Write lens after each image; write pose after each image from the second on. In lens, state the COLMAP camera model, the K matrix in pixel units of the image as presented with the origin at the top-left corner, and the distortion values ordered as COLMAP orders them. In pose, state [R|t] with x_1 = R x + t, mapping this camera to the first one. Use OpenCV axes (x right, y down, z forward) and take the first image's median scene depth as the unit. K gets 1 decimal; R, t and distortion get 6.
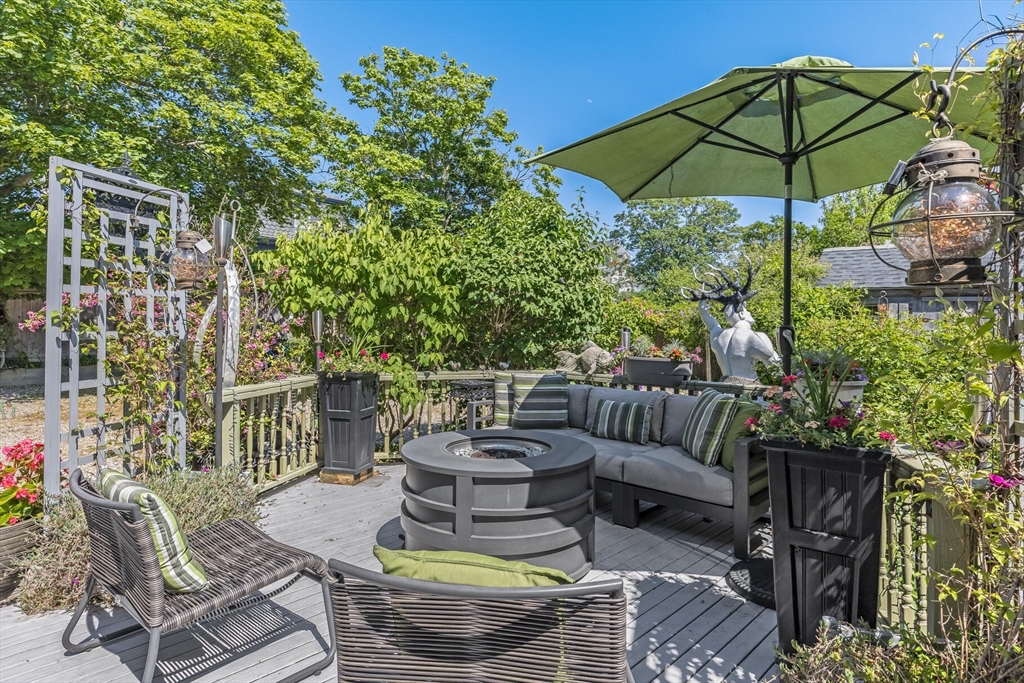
lens RADIAL K [[572.3, 0, 540.2], [0, 572.3, 310.7], [0, 0, 1]] dist [0.001455, -0.000091]
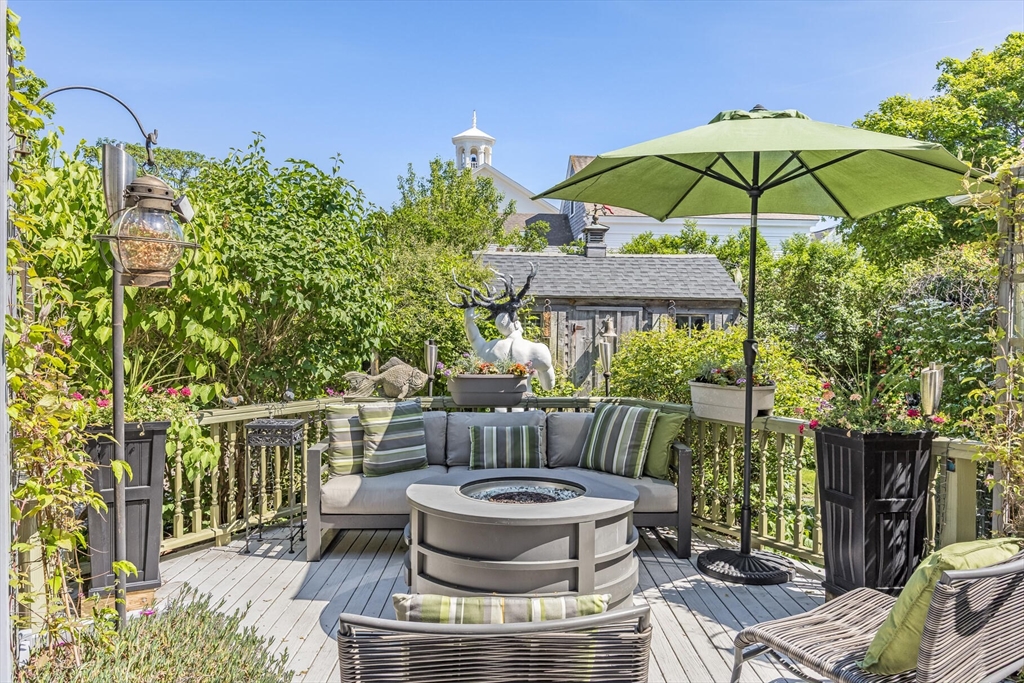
lens RADIAL K [[728.8, 0, 510.2], [0, 728.8, 335.9], [0, 0, 1]] dist [-0.006721, 0.000817]
pose [[0.723992, -0.010110, 0.689735, -0.568574], [-0.014179, 0.999463, 0.029533, -0.010596], [-0.689663, -0.031161, 0.723460, 0.178374]]
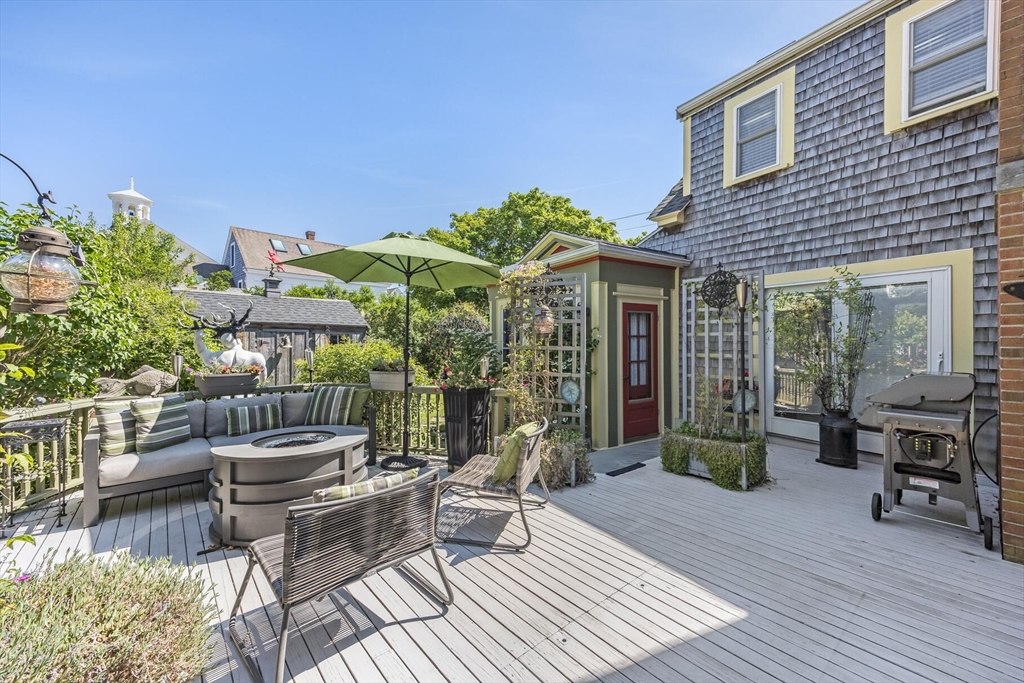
lens RADIAL K [[408.4, 0, 511.9], [0, 408.4, 342.6], [0, 0, 1]] dist [0.012336, 0.000473]
pose [[0.105138, -0.007592, 0.994429, -0.708711], [-0.017147, 0.999808, 0.009446, -0.011057], [-0.994310, -0.018044, 0.104987, 0.261213]]
